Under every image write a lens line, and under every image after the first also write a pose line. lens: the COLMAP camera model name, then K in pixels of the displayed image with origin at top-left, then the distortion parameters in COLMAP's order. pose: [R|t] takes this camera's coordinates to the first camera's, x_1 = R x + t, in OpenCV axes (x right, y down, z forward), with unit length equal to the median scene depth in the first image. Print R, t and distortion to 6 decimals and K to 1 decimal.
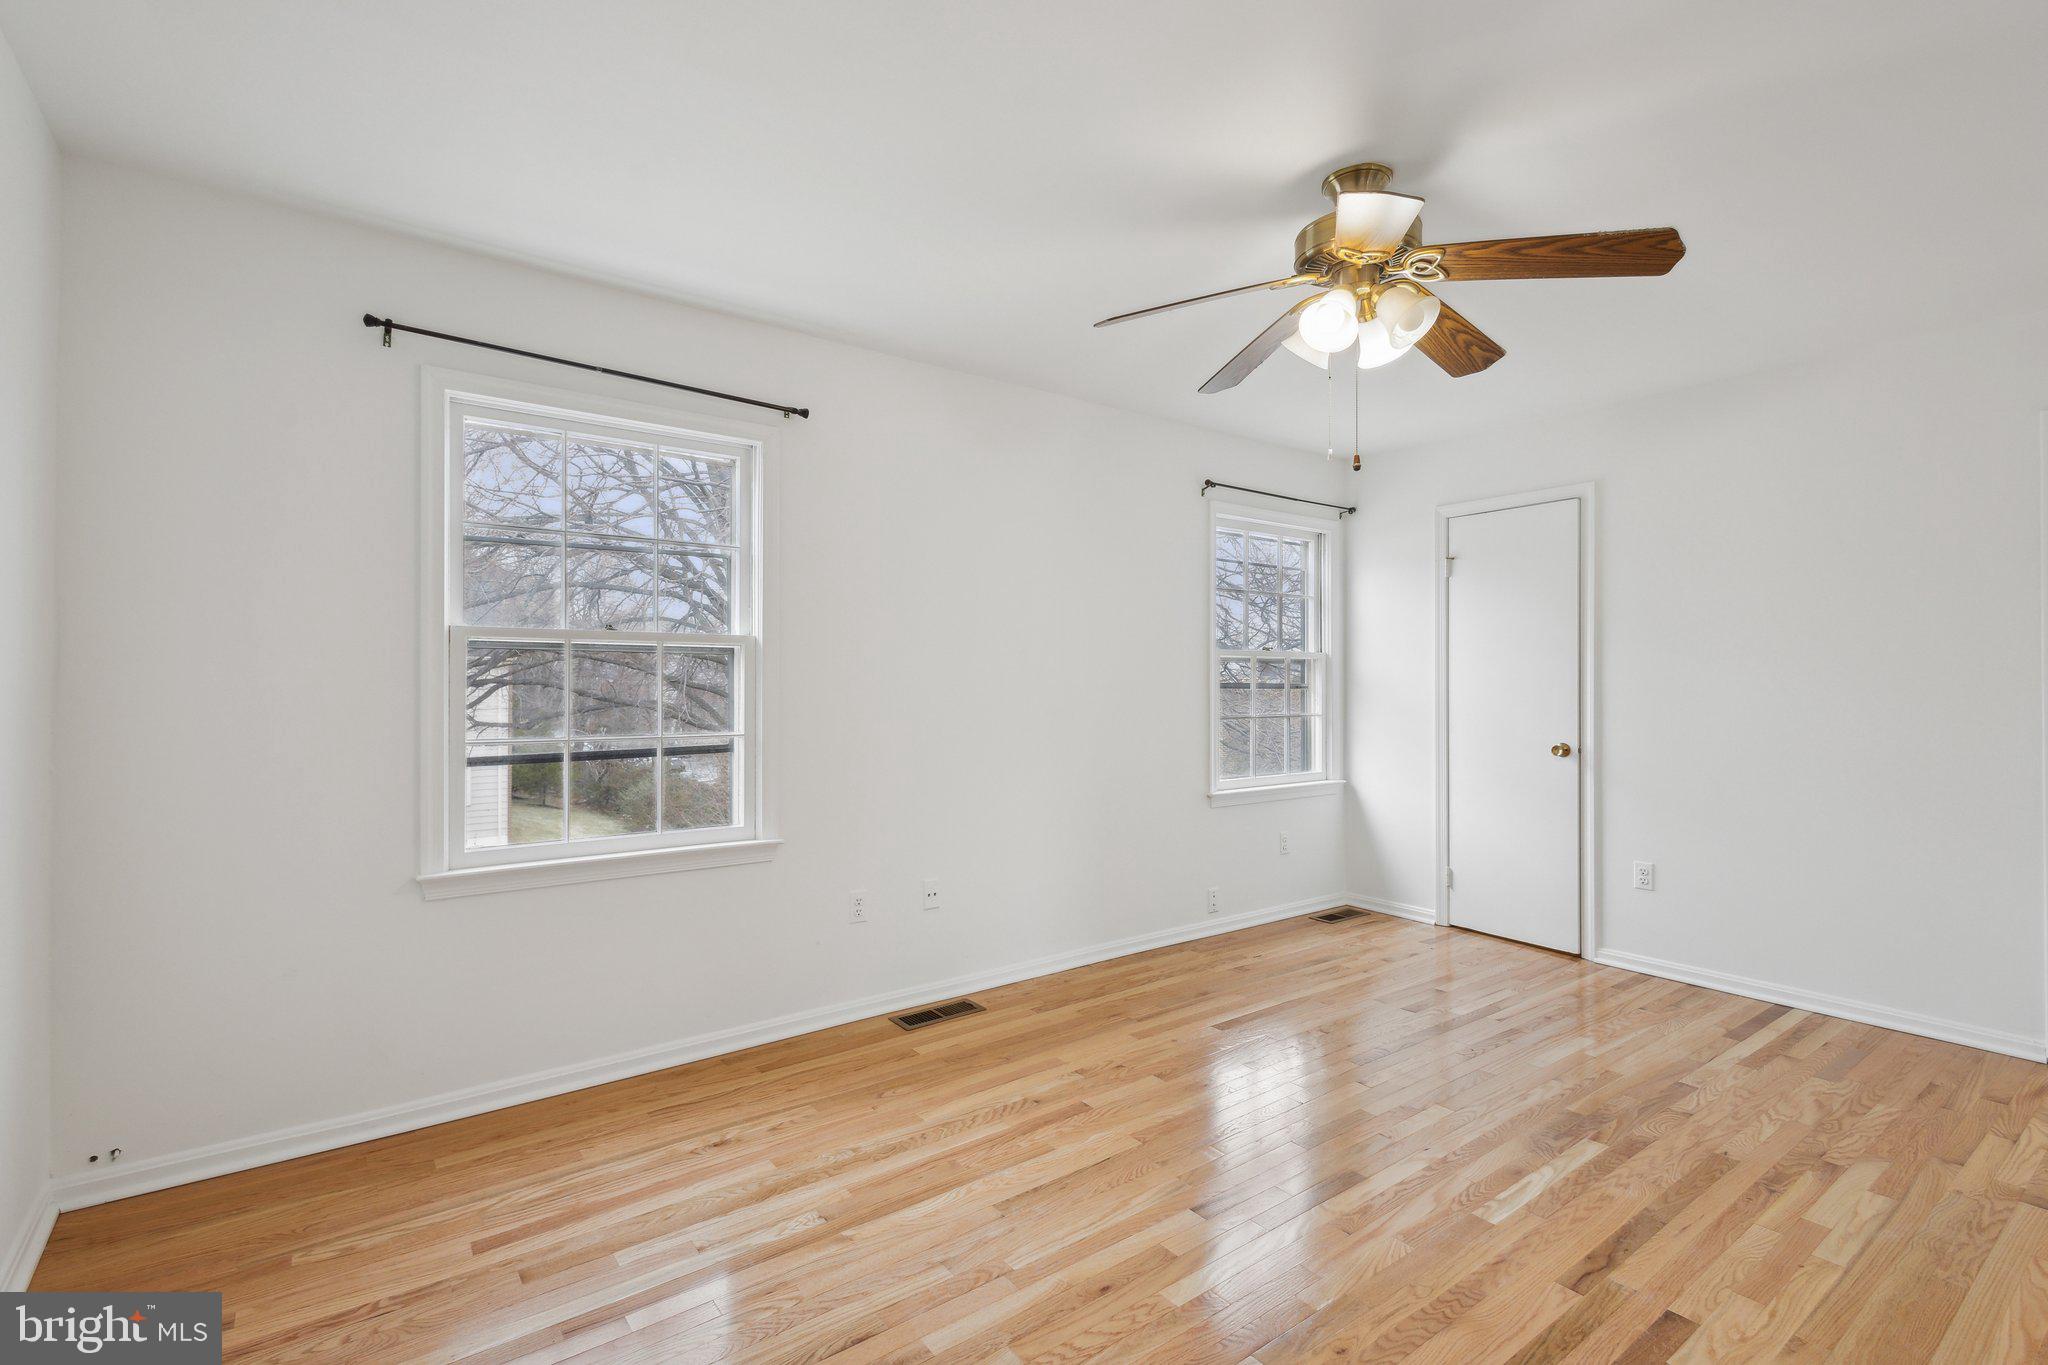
lens RADIAL K [[940.3, 0, 1024.0], [0, 940.3, 682.5], [0, 0, 1]] dist [0.010758, -0.000581]
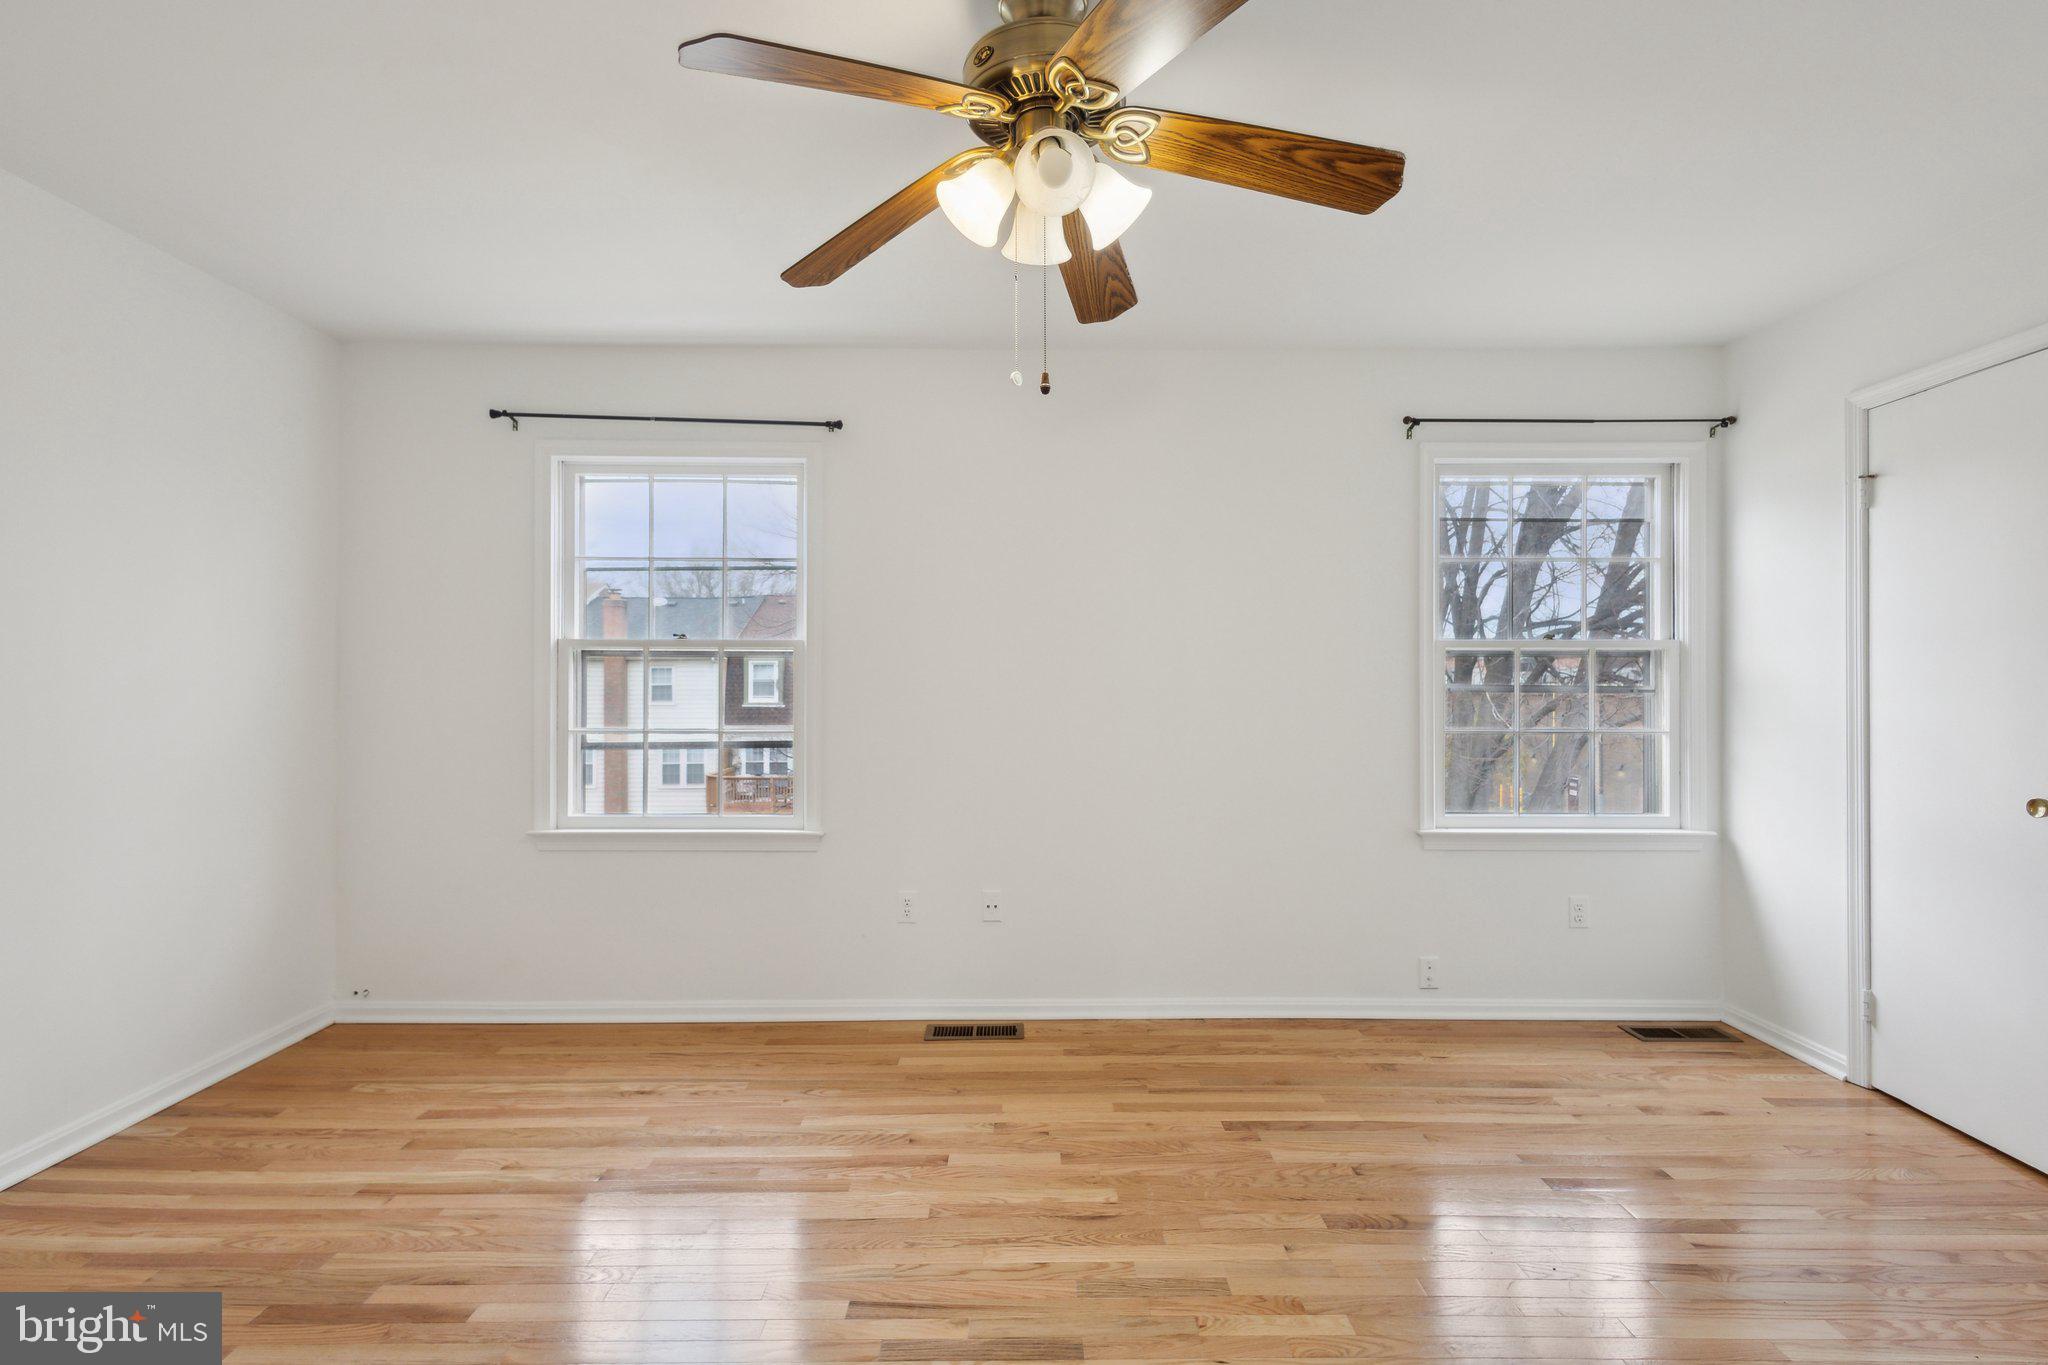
lens RADIAL K [[947.7, 0, 1026.0], [0, 947.7, 688.6], [0, 0, 1]] dist [0.009610, -0.000686]
pose [[0.805015, 0.001602, -0.593253, 0.504559], [-0.000810, 0.999998, 0.001601, 0.003608], [0.593254, -0.000808, 0.805015, 0.252135]]
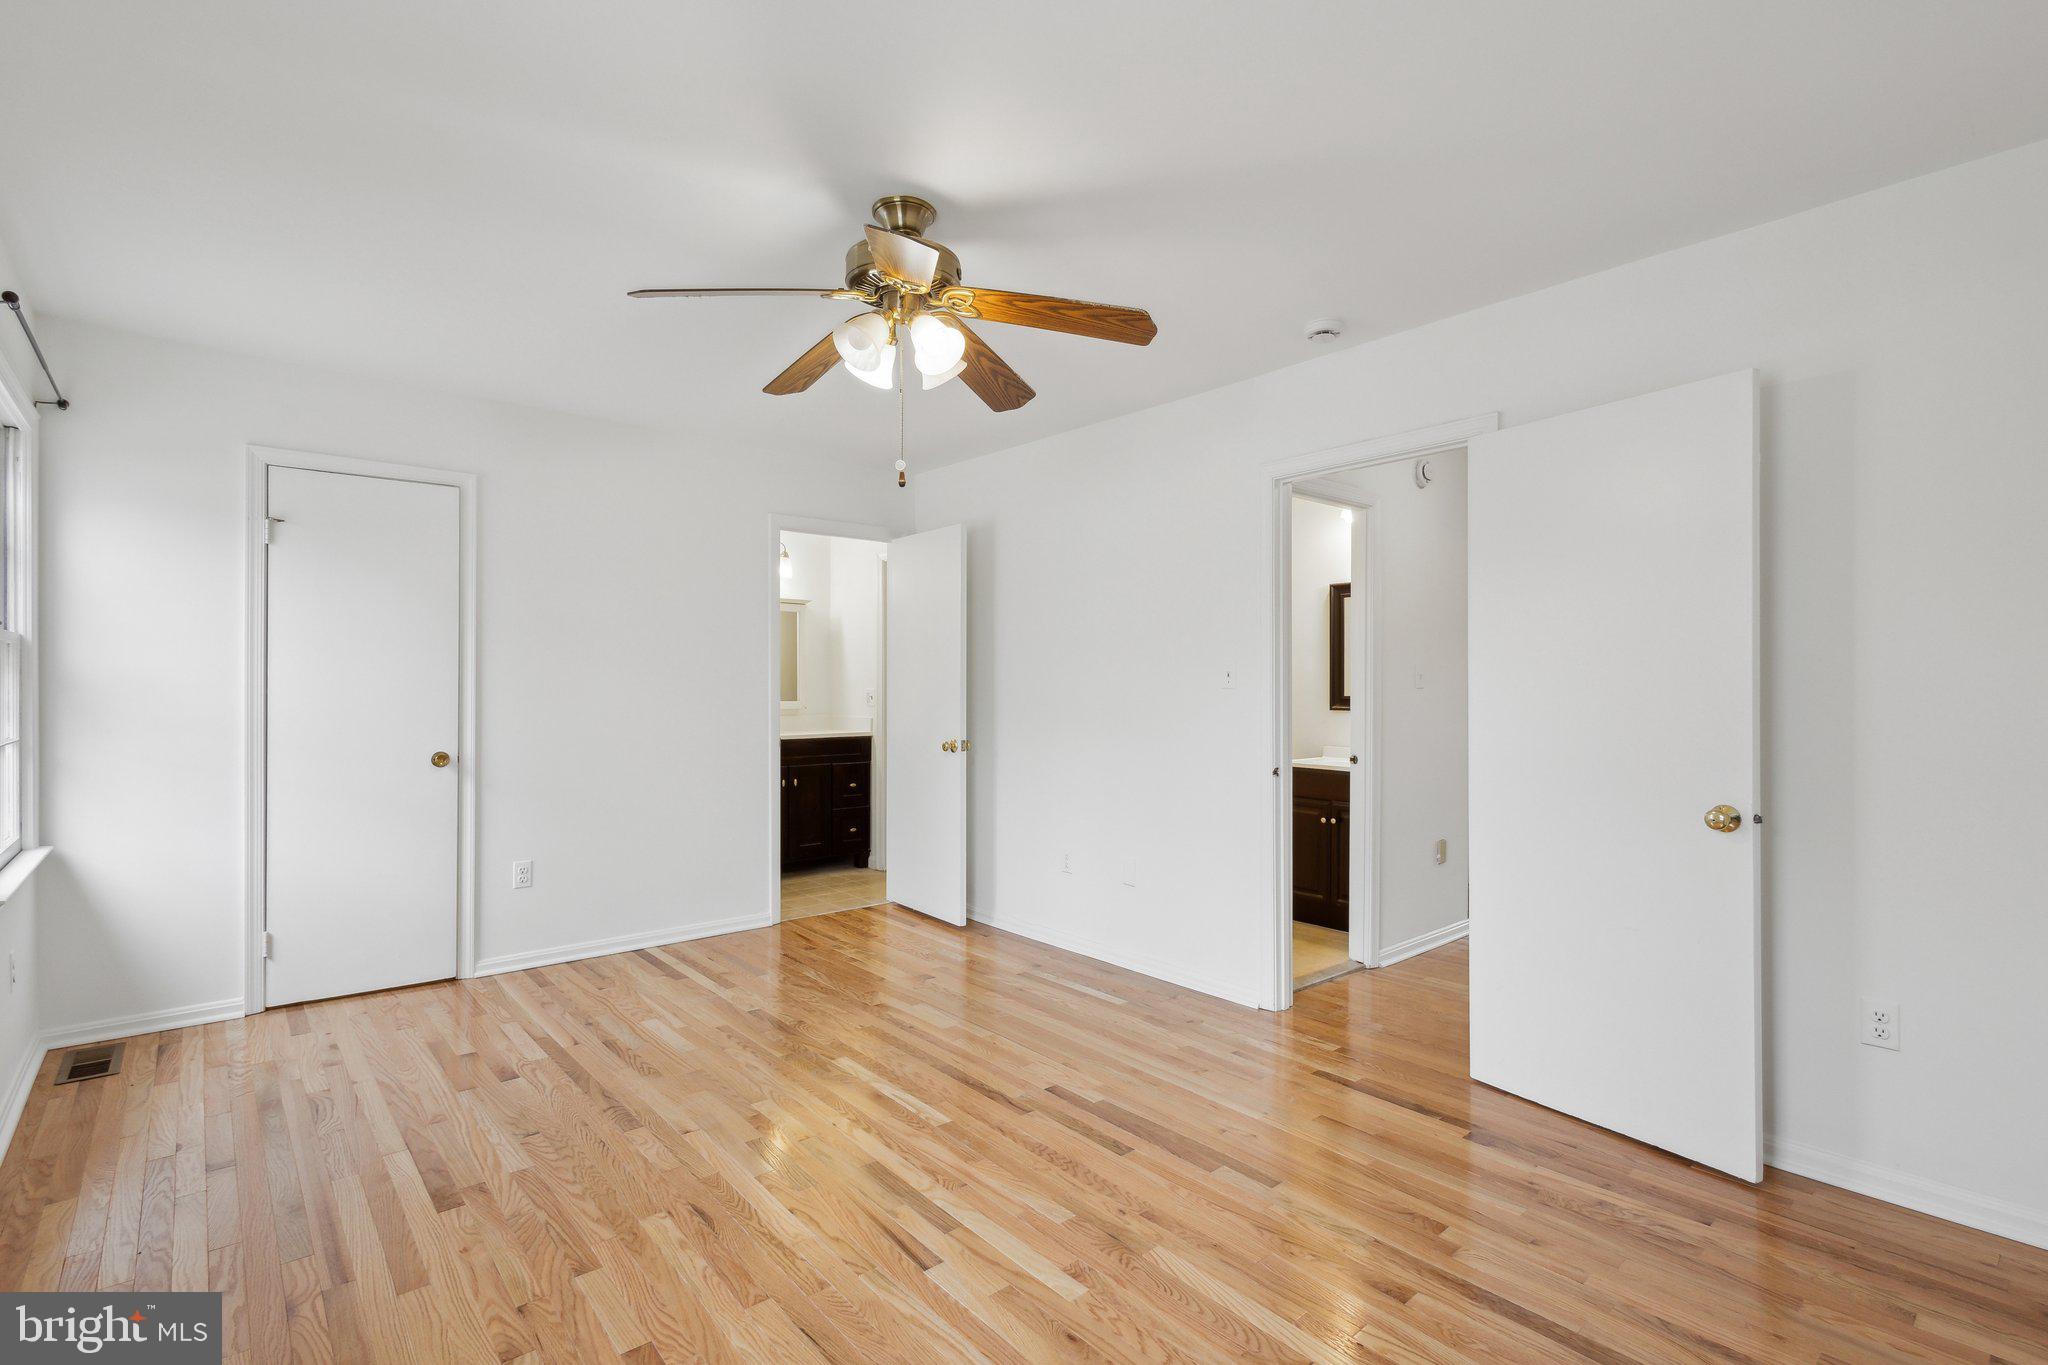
lens RADIAL K [[940.3, 0, 1024.0], [0, 940.3, 682.5], [0, 0, 1]] dist [0.010758, -0.000581]
pose [[-0.072097, 0.002842, 0.997394, -0.456830], [-0.002634, 0.999992, -0.003040, -0.001456], [-0.997394, -0.002846, -0.072089, 0.604824]]
